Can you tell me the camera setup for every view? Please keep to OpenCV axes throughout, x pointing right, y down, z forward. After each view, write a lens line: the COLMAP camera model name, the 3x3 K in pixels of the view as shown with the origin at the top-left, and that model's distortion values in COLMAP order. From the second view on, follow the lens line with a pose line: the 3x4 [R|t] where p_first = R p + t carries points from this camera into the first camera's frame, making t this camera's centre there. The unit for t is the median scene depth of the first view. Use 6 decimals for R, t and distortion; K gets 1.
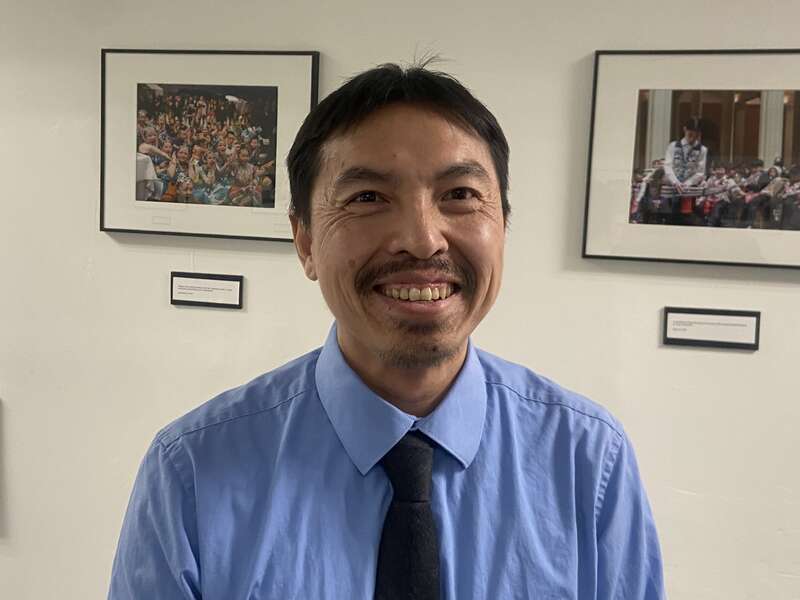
lens RADIAL K [[786.7, 0, 399.8], [0, 786.7, 302.0], [0, 0, 1]] dist [0.089874, 0.000000]
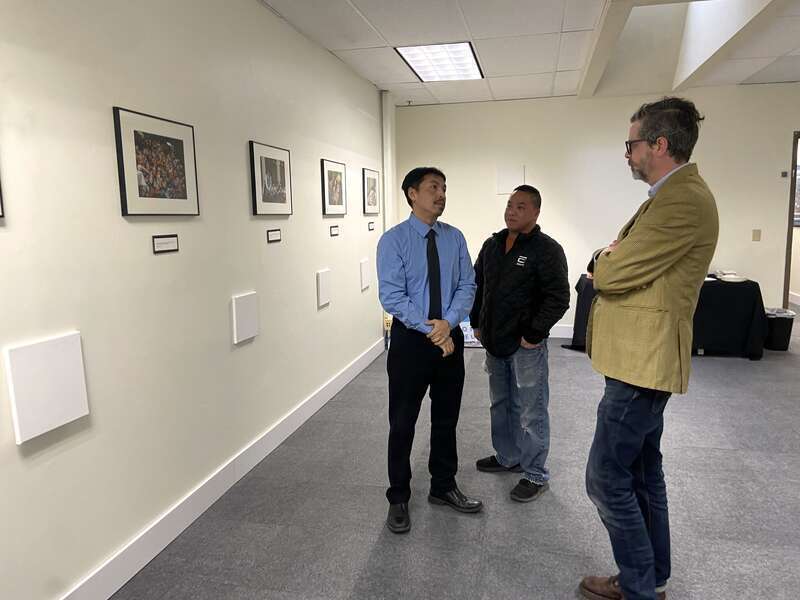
lens RADIAL K [[630.8, 0, 400.9], [0, 630.8, 297.9], [0, 0, 1]] dist [0.100302, -0.090694]
pose [[0.009287, -0.187520, 0.982217, -1.800102], [0.072965, 0.979768, 0.186362, -0.133549], [-0.997291, 0.069937, 0.022782, 0.410977]]
